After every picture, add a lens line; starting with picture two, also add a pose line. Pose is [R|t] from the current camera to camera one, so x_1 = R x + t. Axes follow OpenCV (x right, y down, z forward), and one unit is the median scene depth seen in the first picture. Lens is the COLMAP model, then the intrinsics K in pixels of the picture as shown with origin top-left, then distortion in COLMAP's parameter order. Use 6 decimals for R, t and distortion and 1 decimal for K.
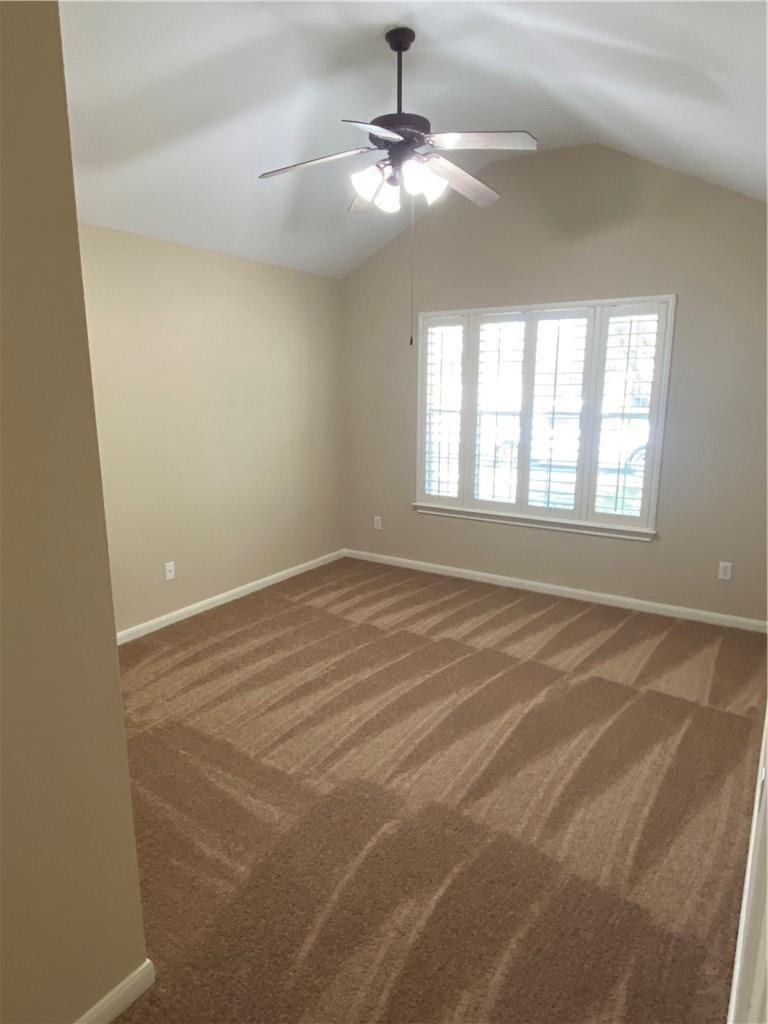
lens RADIAL K [[629.5, 0, 384.0], [0, 629.5, 512.0], [0, 0, 1]] dist [0.088188, -0.109397]
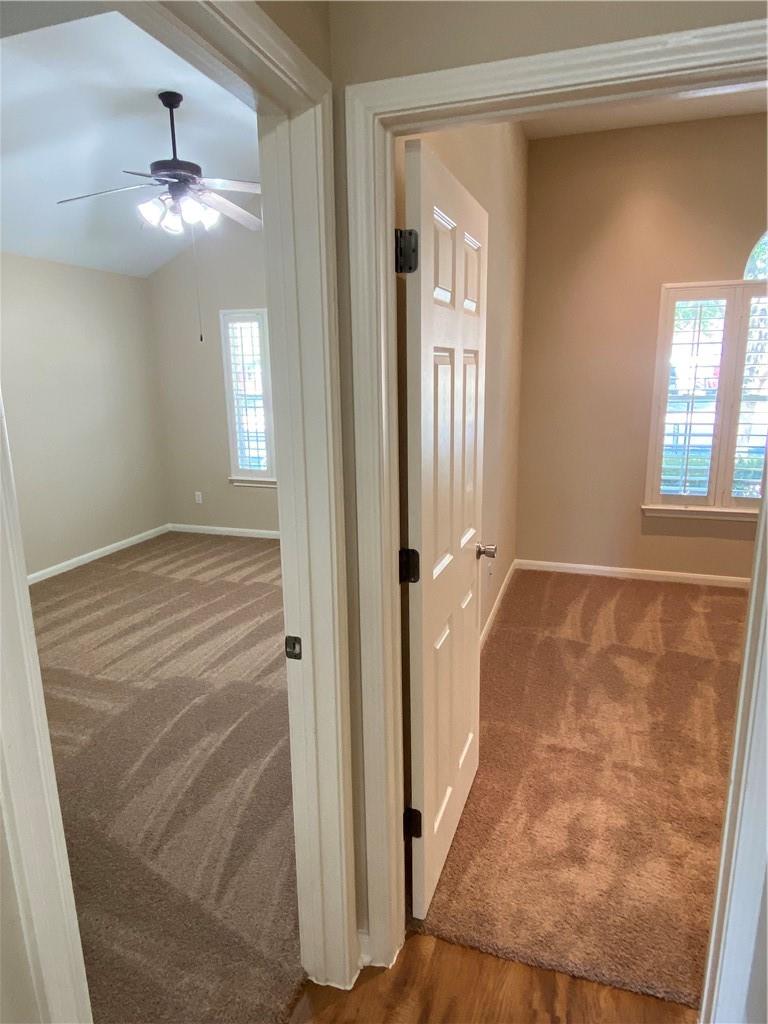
lens RADIAL K [[629.5, 0, 384.0], [0, 629.5, 512.0], [0, 0, 1]] dist [0.088188, -0.109397]
pose [[0.968455, -0.068969, 0.239453, 0.061384], [0.064280, 0.997557, 0.027348, 0.054279], [-0.240754, -0.011093, 0.970523, -0.276794]]
